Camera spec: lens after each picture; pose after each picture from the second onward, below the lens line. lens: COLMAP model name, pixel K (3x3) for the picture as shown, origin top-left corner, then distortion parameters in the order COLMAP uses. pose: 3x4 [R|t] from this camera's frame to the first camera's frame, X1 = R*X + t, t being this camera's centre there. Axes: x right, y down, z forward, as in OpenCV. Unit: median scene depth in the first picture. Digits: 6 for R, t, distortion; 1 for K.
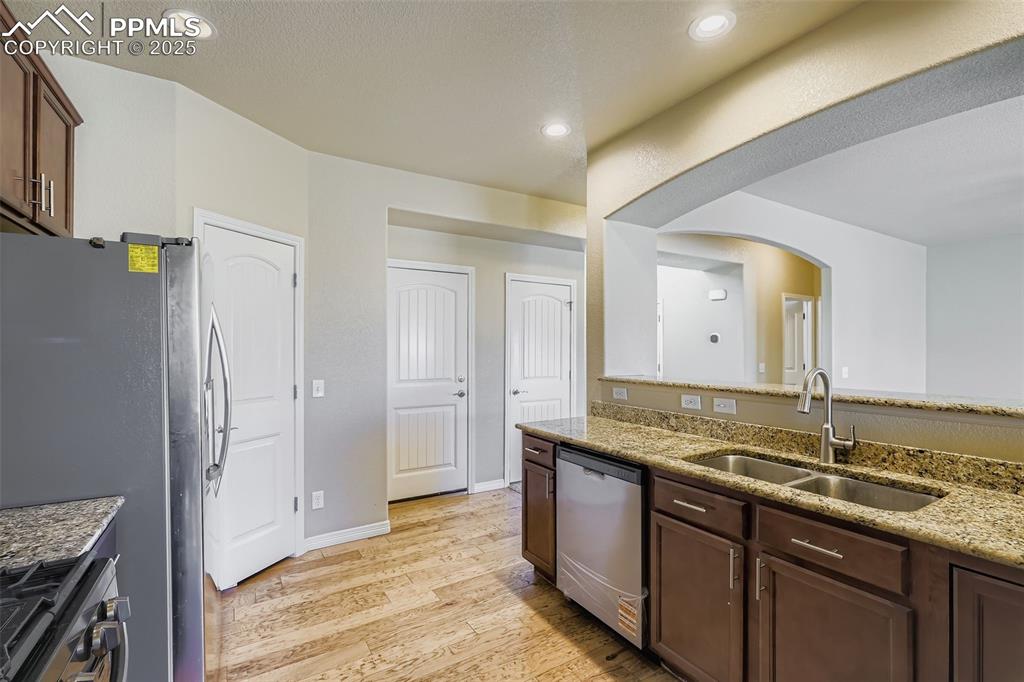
lens RADIAL K [[451.1, 0, 508.4], [0, 451.1, 346.8], [0, 0, 1]] dist [-0.002069, -0.000444]
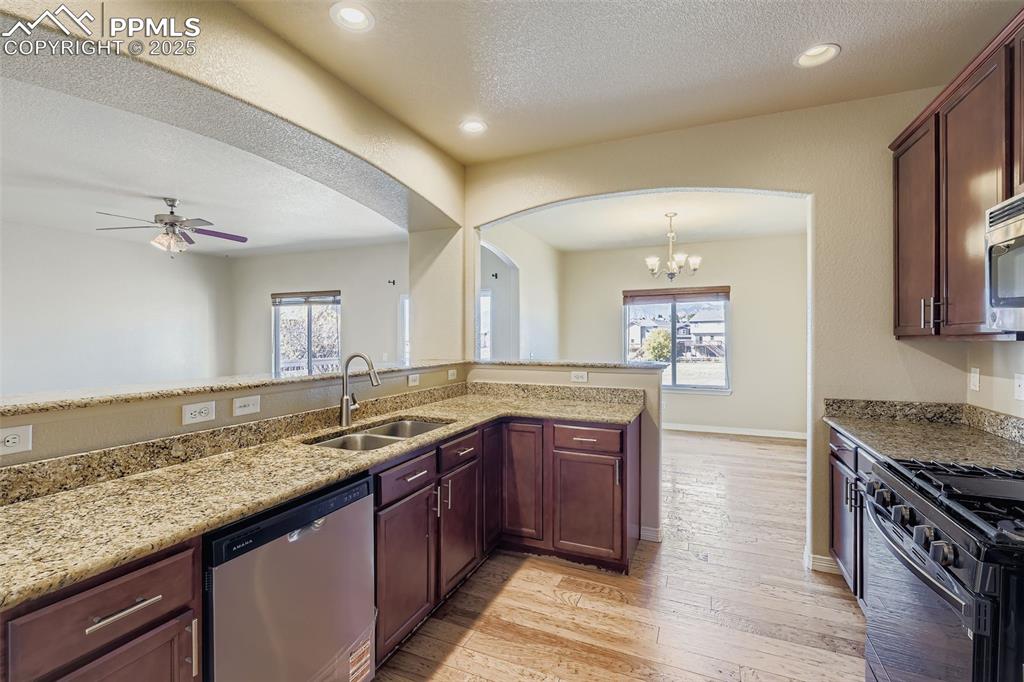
lens RADIAL K [[451.1, 0, 511.1], [0, 451.1, 338.7], [0, 0, 1]] dist [-0.002069, -0.000444]
pose [[-0.575086, -0.001359, 0.818092, -0.499339], [-0.000029, 0.999999, 0.001641, 0.004693], [-0.818093, 0.000920, -0.575085, 1.095019]]
